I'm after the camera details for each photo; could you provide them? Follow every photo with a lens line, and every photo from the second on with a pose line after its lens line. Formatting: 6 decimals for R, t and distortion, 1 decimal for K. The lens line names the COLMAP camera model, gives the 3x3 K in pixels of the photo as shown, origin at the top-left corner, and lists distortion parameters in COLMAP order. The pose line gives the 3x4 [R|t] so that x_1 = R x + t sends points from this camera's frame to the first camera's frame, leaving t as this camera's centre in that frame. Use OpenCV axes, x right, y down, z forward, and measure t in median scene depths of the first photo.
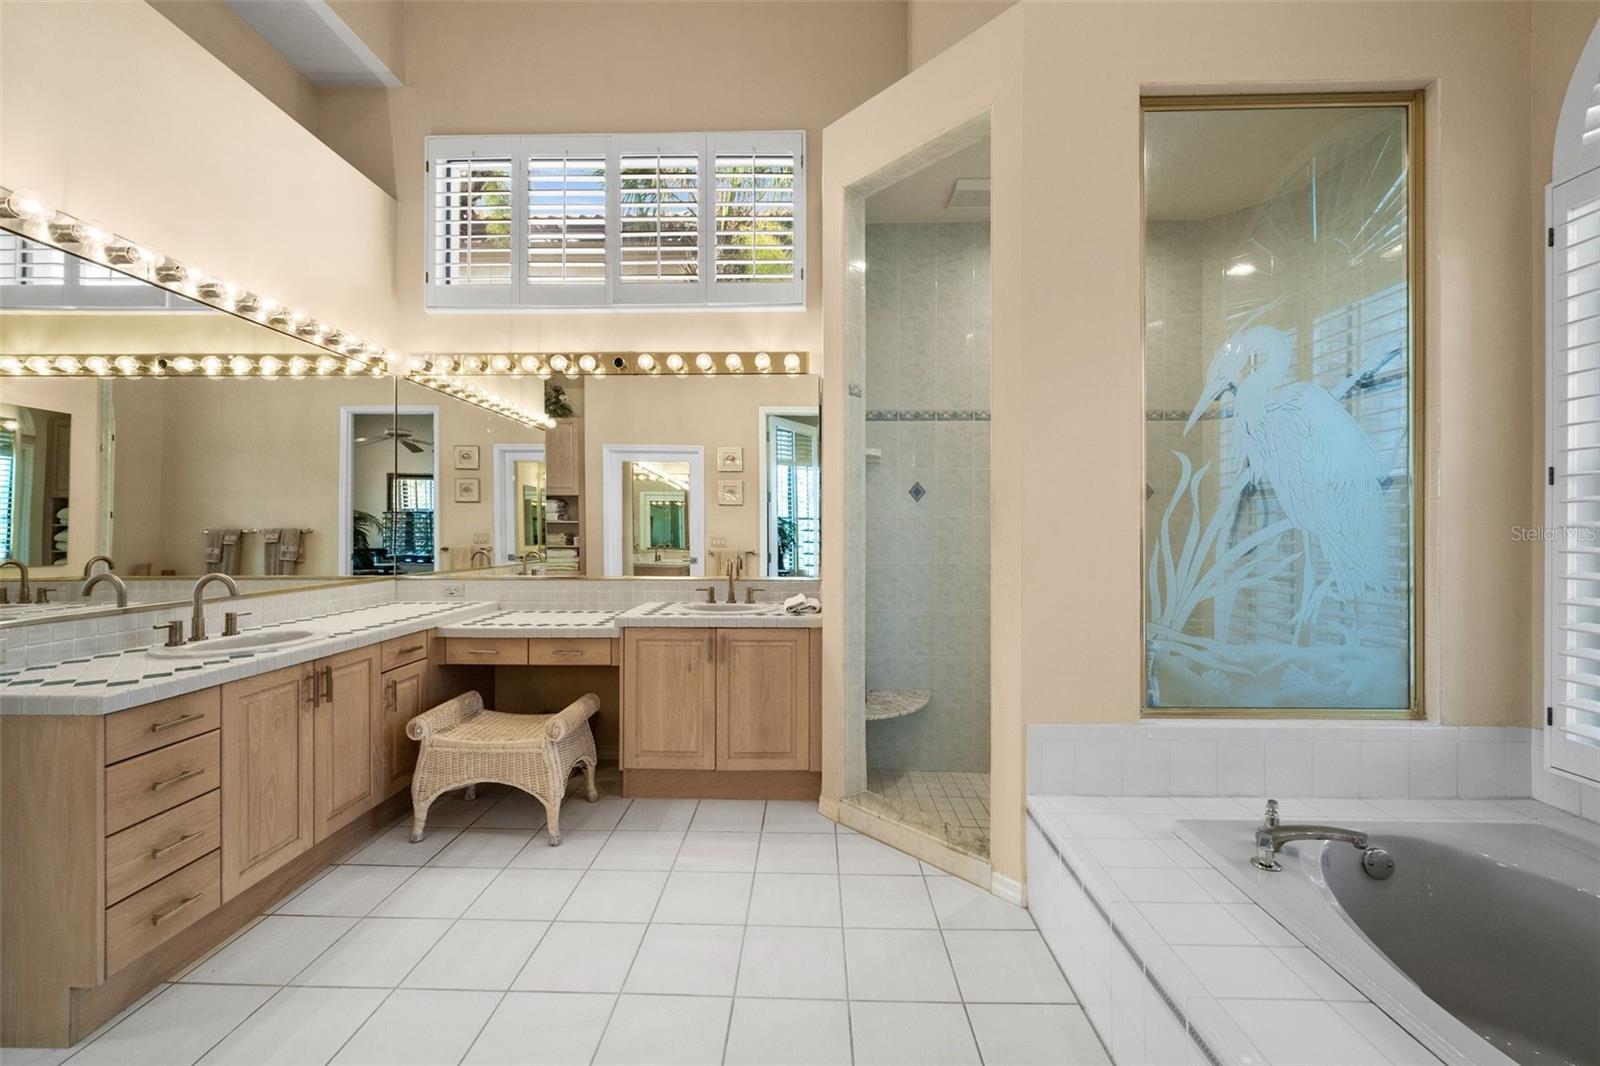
lens RADIAL K [[636.1, 0, 803.2], [0, 636.1, 530.8], [0, 0, 1]] dist [-0.000160, 0.000036]
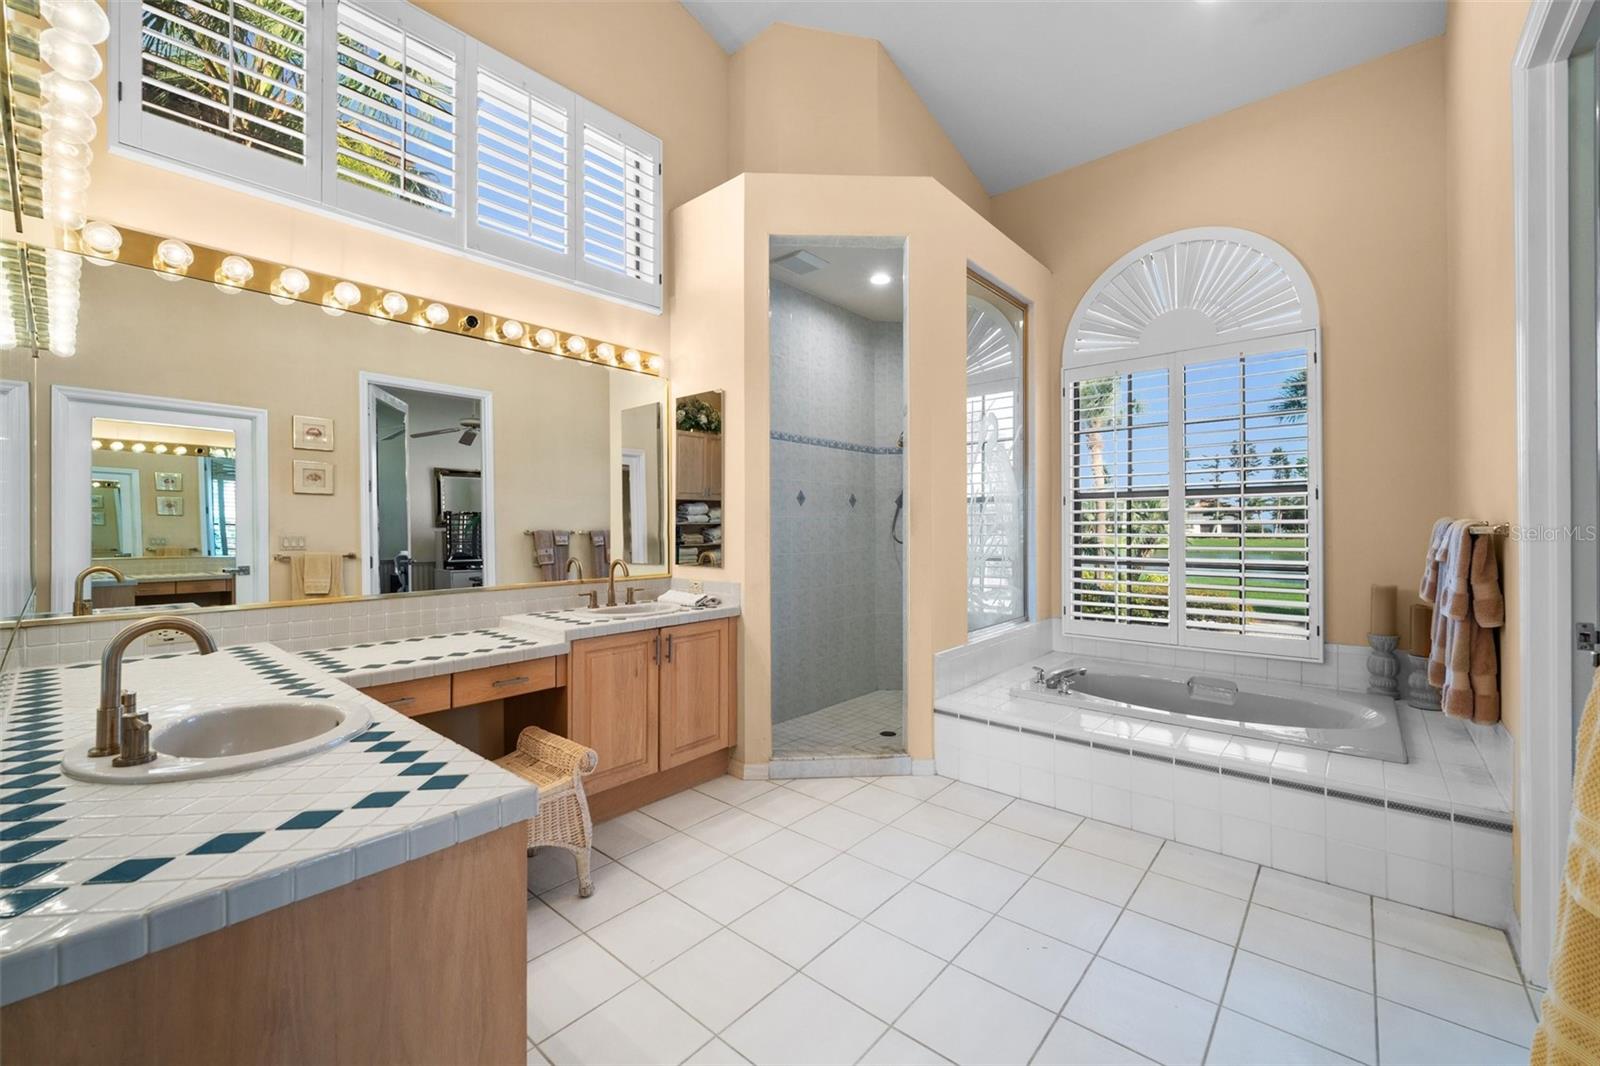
lens RADIAL K [[636.1, 0, 807.9], [0, 636.1, 528.0], [0, 0, 1]] dist [-0.000160, 0.000036]
pose [[0.641257, -0.005575, 0.767306, -0.746484], [0.003205, 0.999984, 0.004588, -0.006844], [-0.767320, -0.000483, 0.641265, 0.187771]]
